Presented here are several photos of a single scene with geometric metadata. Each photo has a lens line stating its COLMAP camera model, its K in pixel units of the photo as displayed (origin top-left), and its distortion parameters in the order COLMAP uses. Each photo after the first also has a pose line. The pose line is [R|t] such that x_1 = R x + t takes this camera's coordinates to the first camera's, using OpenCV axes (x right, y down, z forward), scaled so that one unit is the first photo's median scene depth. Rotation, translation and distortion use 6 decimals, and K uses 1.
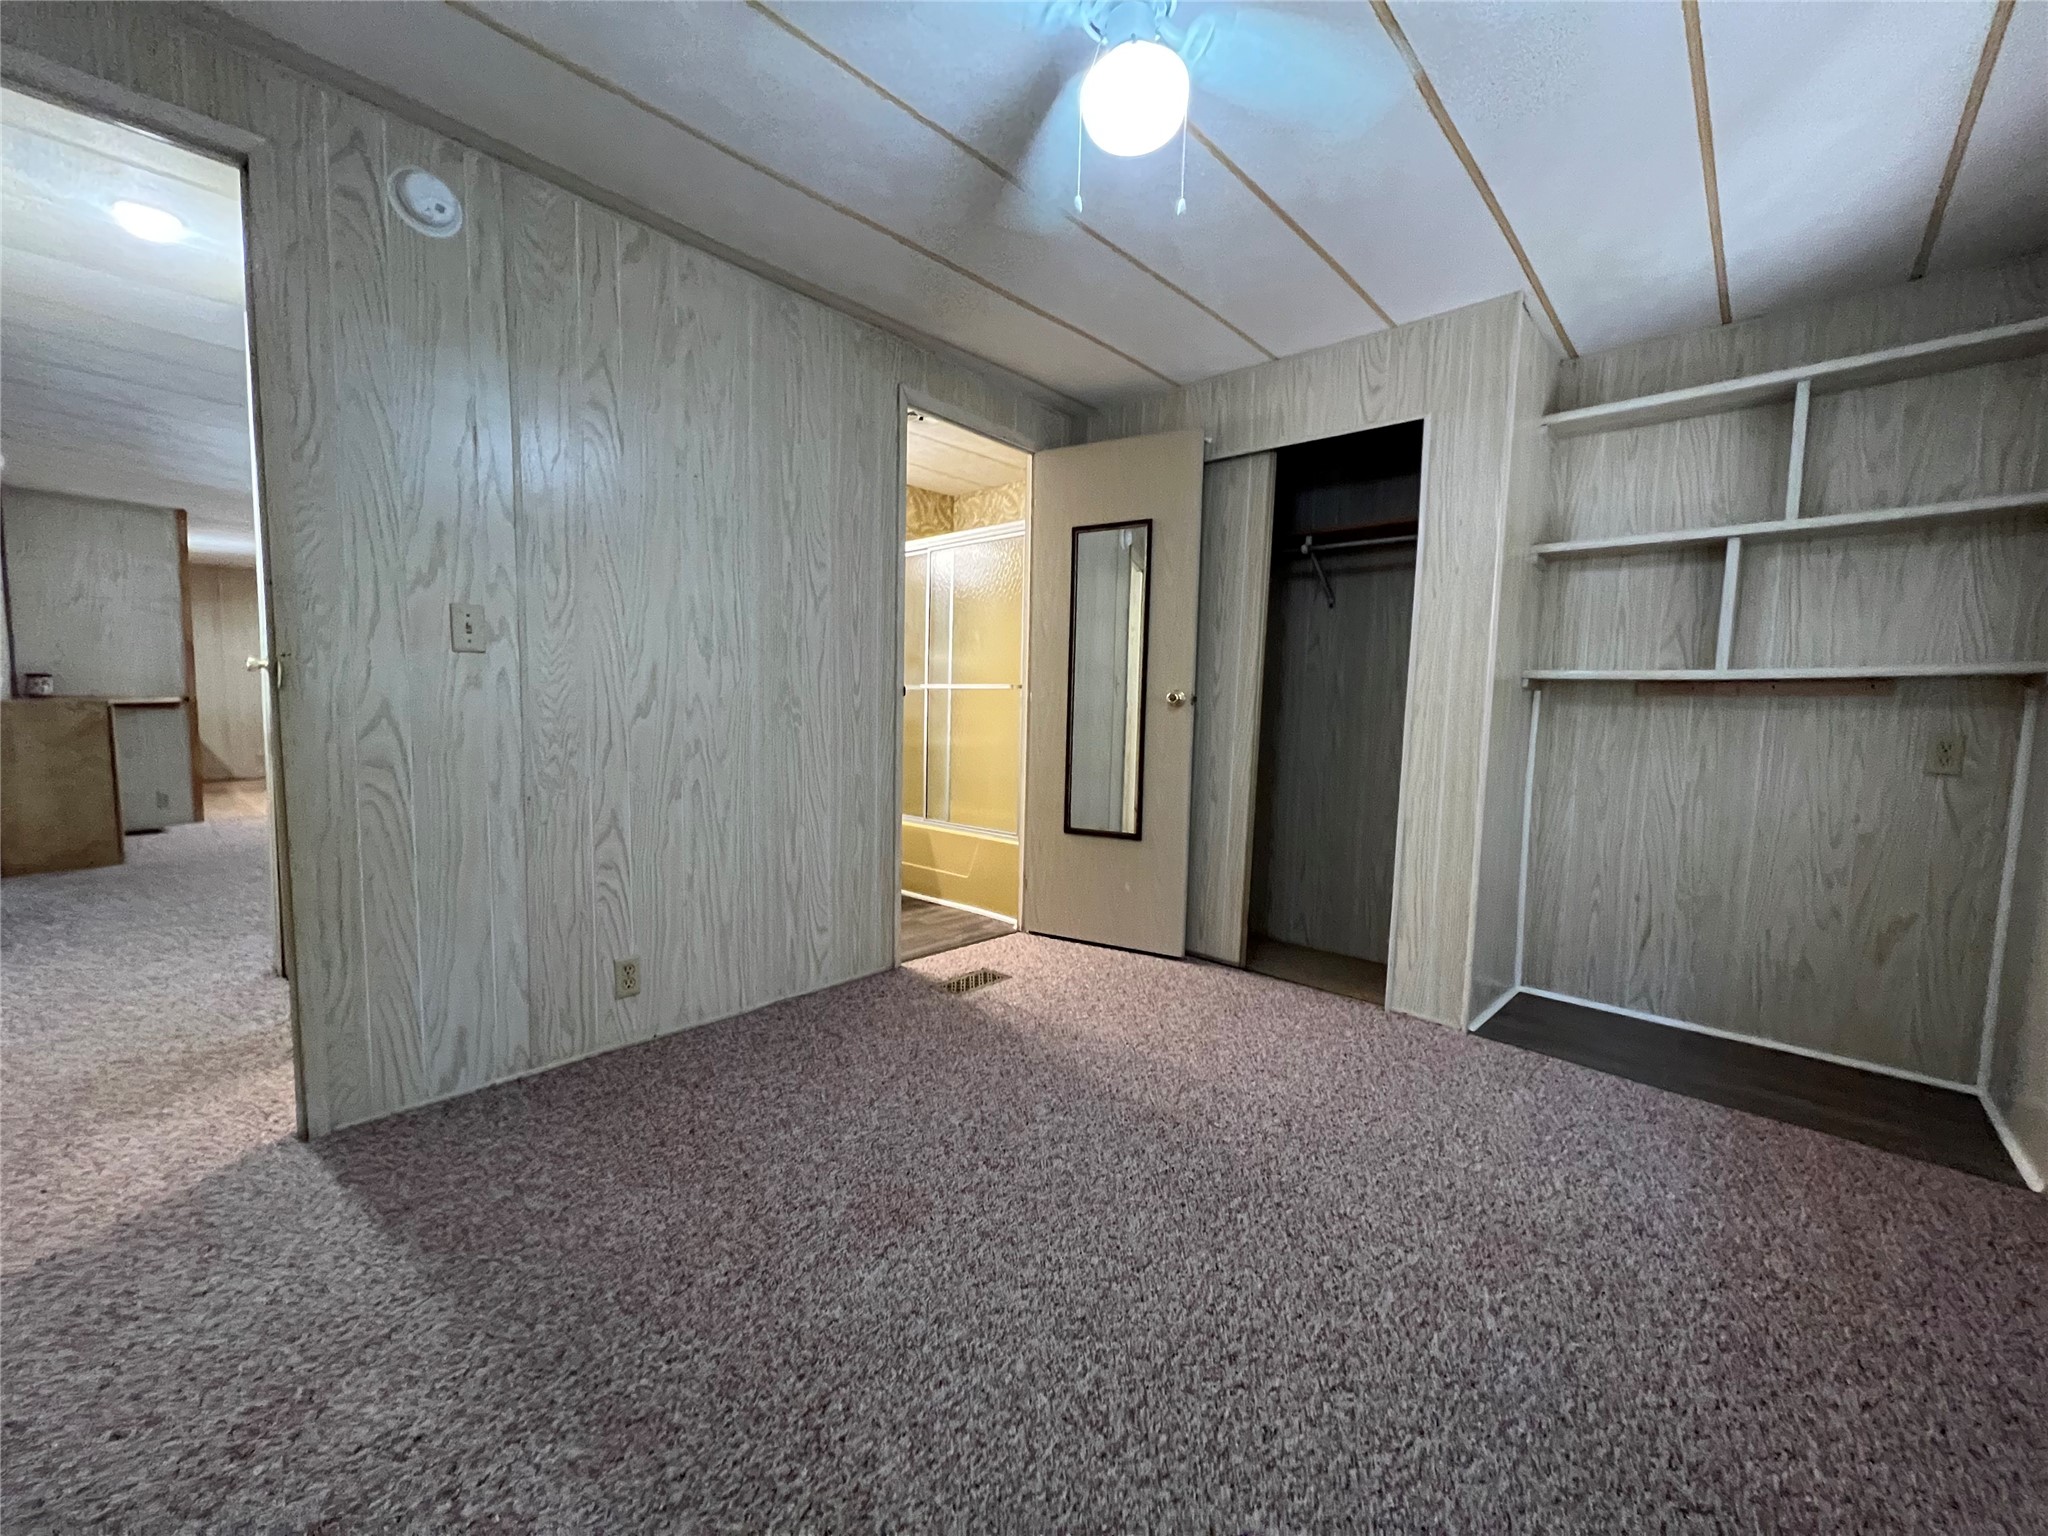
lens RADIAL K [[814.2, 0, 1026.5], [0, 814.2, 772.3], [0, 0, 1]] dist [-0.001754, 0.000724]
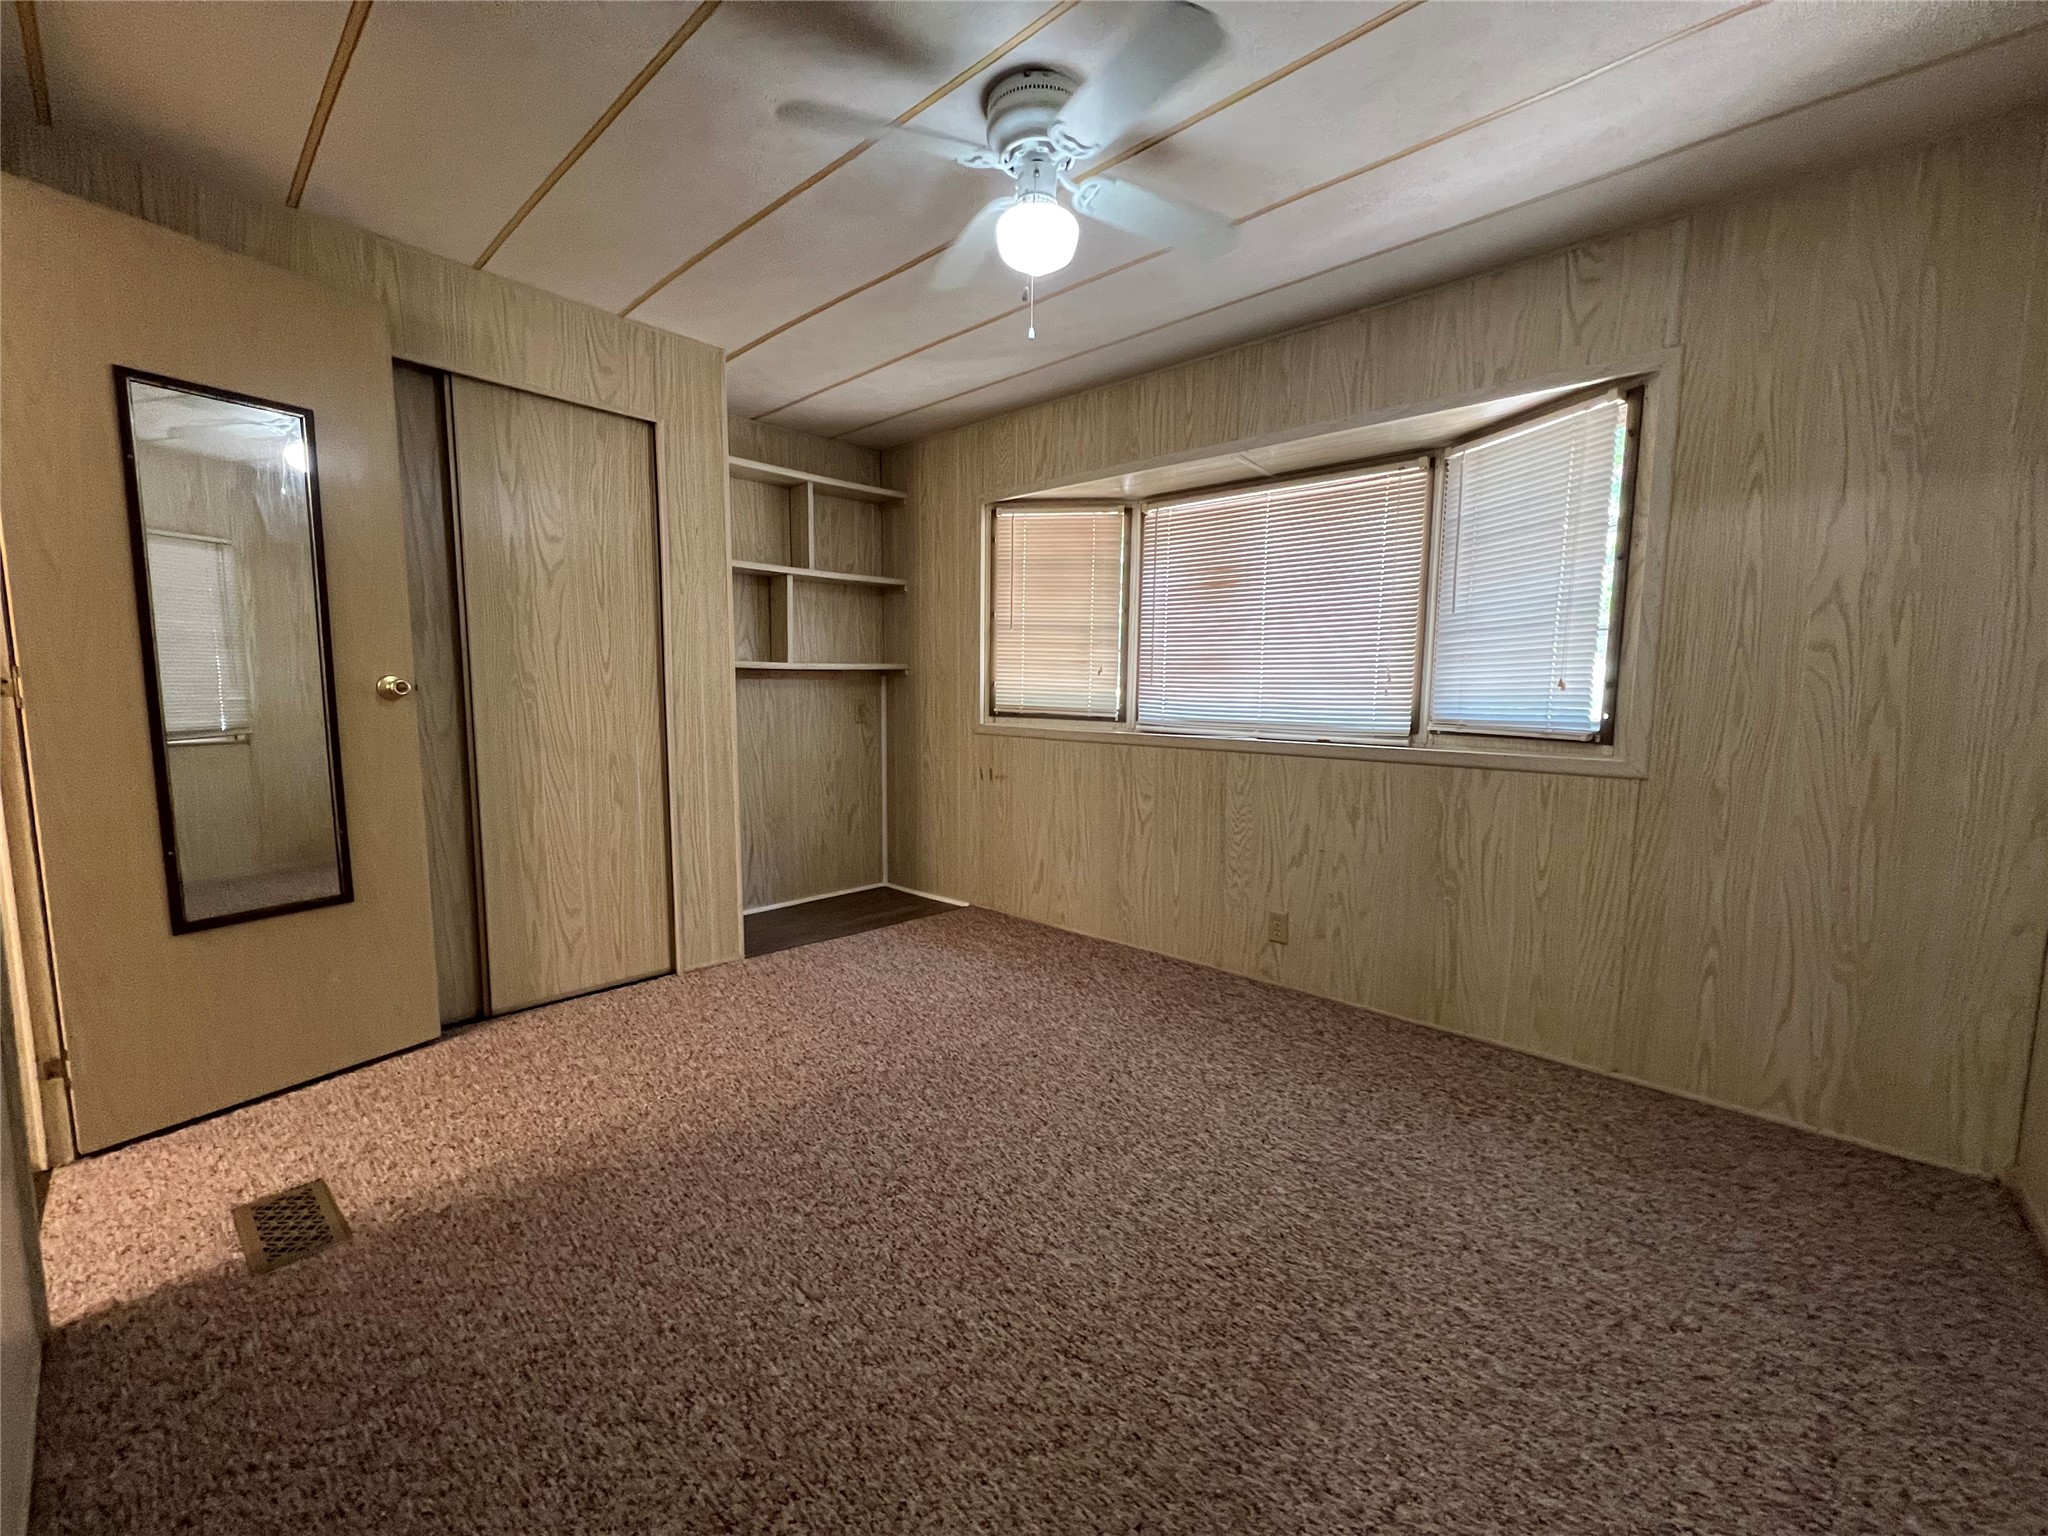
lens RADIAL K [[814.2, 0, 1026.5], [0, 814.2, 772.3], [0, 0, 1]] dist [-0.001754, 0.000724]
pose [[0.004626, -0.125522, 0.992080, -0.661940], [0.076654, 0.989216, 0.124803, -0.080606], [-0.997047, 0.075469, 0.014198, 0.565040]]
